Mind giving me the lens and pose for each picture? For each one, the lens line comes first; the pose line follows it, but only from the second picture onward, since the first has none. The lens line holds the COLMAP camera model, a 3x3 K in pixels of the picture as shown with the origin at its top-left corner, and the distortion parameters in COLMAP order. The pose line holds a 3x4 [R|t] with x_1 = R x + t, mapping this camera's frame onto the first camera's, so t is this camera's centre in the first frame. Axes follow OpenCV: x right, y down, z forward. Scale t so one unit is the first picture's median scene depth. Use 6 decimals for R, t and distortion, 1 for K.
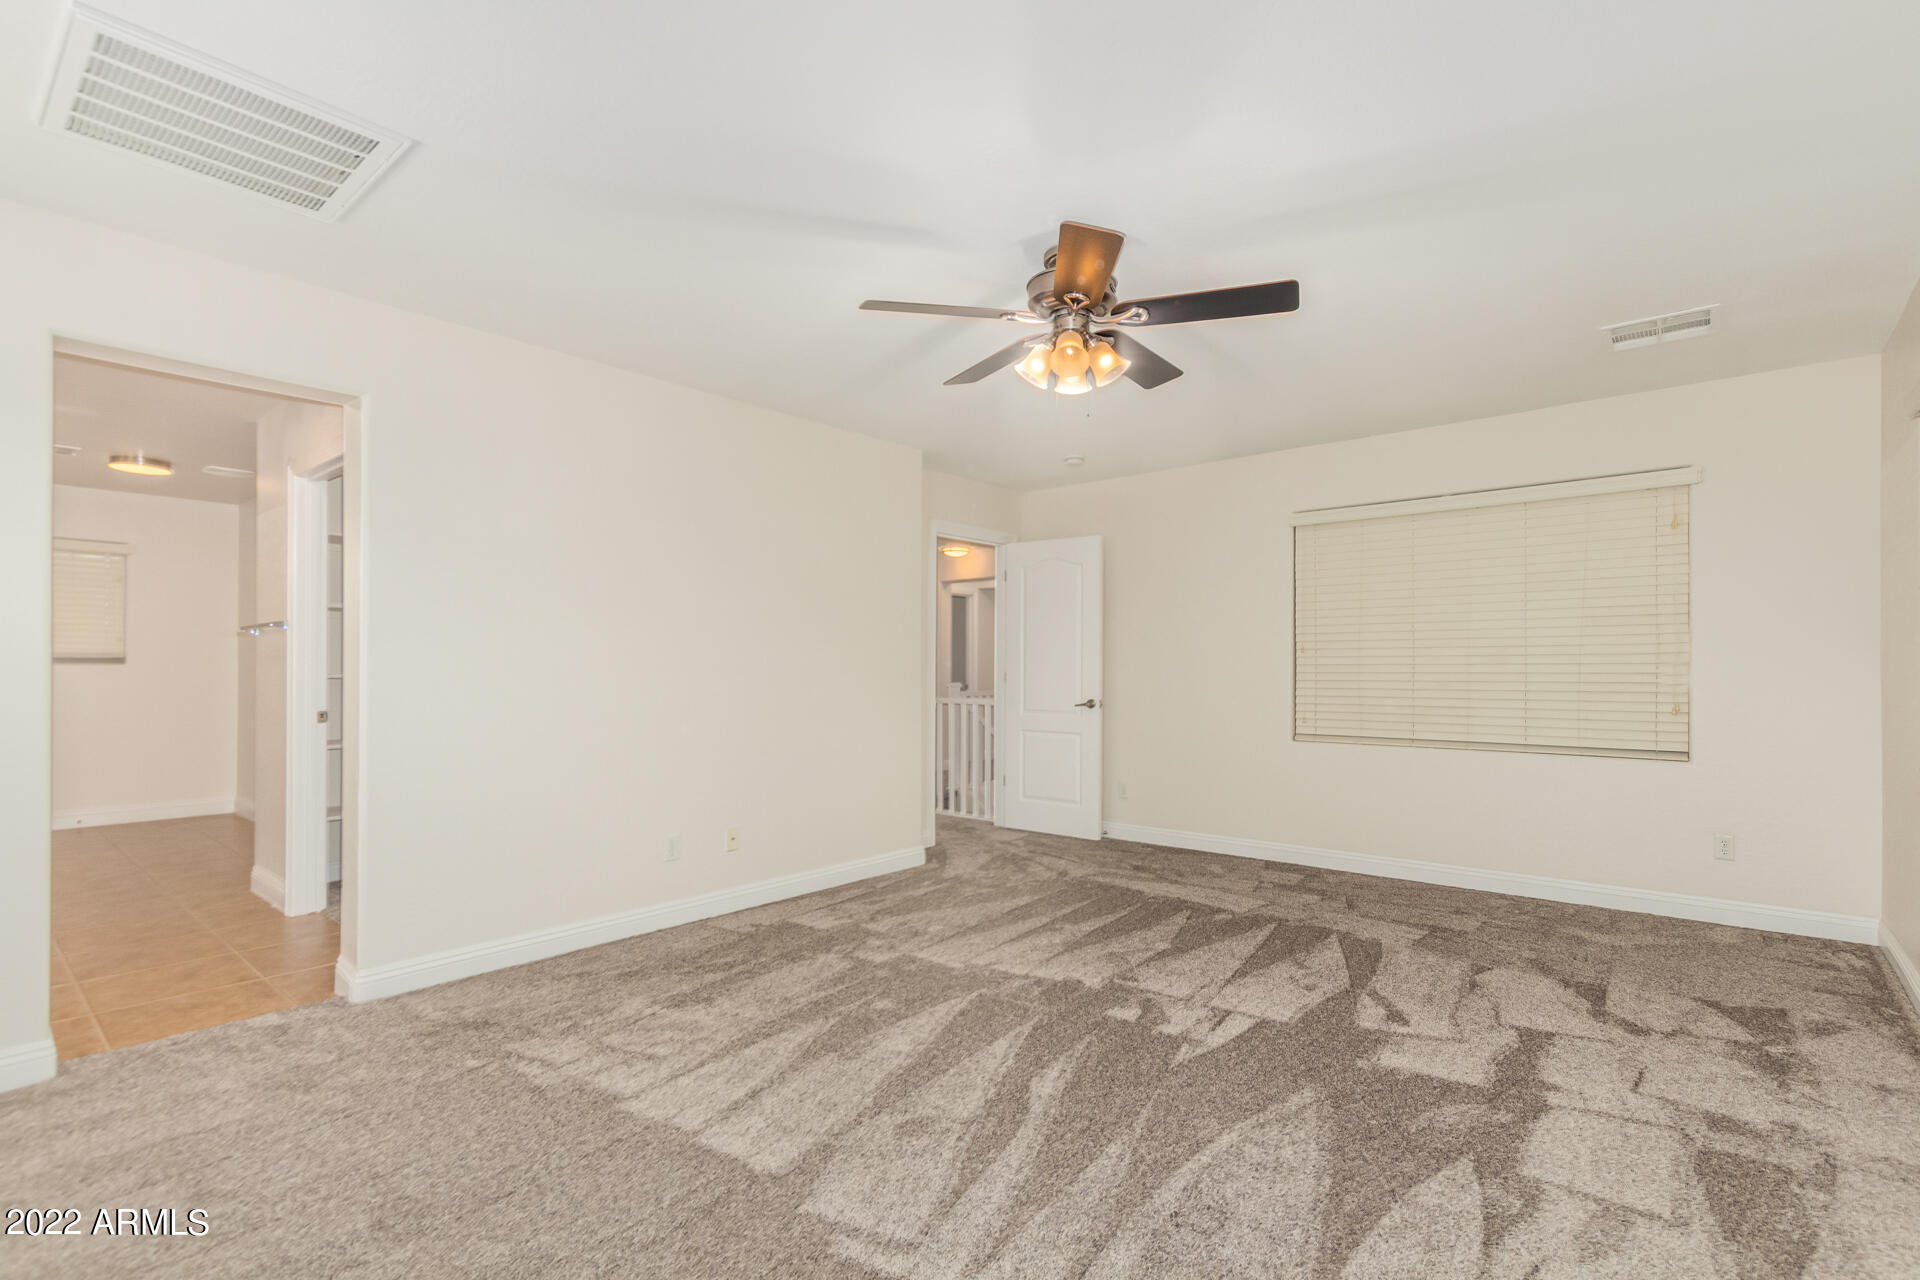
lens RADIAL K [[901.9, 0, 971.1], [0, 901.9, 649.6], [0, 0, 1]] dist [-0.021506, 0.000852]
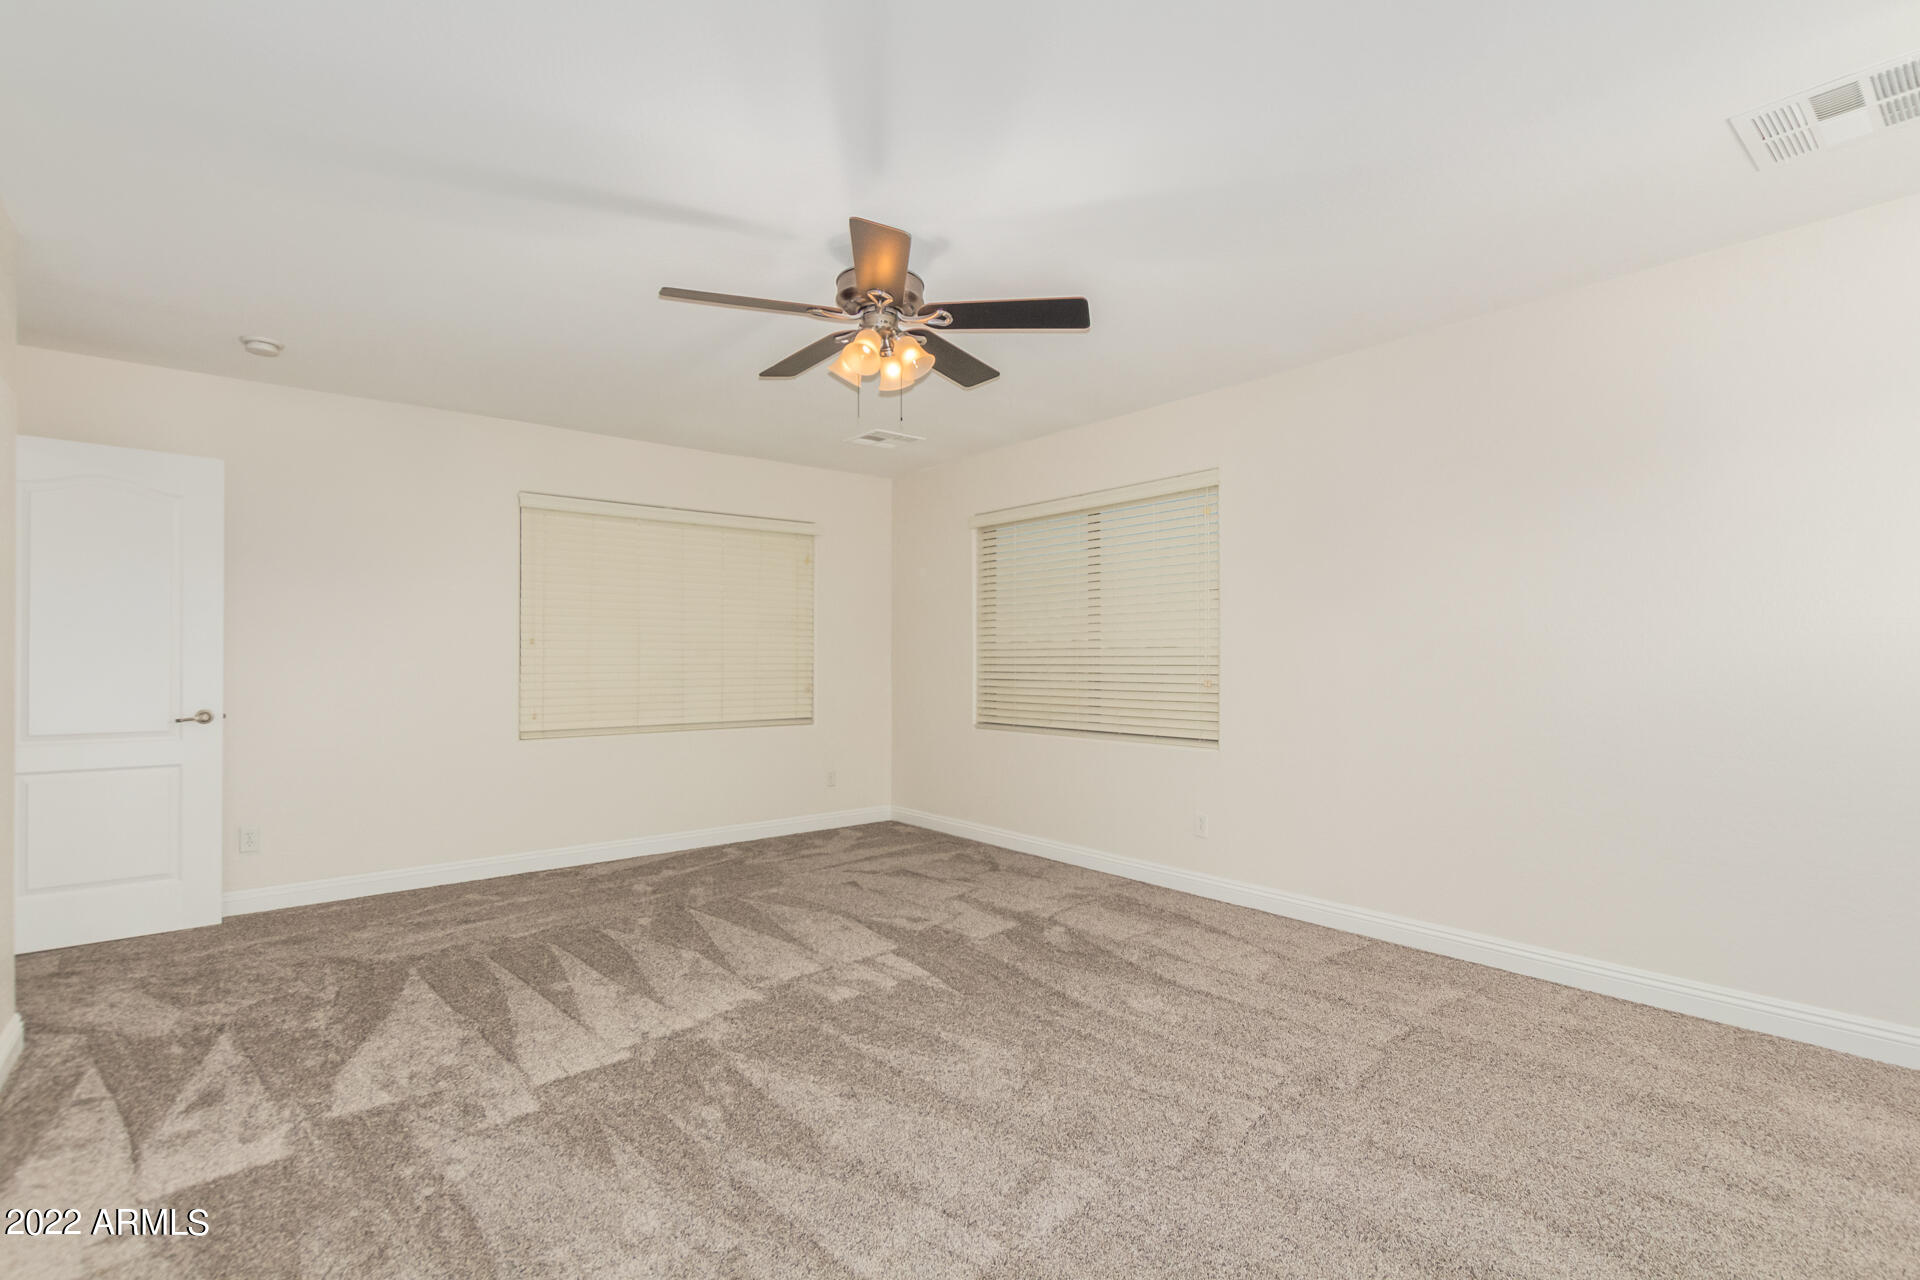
lens RADIAL K [[901.9, 0, 973.6], [0, 901.9, 647.9], [0, 0, 1]] dist [-0.021506, 0.000852]
pose [[0.154651, 0.006353, 0.987949, -0.736191], [-0.012978, 0.999906, -0.004398, 0.006285], [-0.987884, -0.012141, 0.154719, 0.609491]]
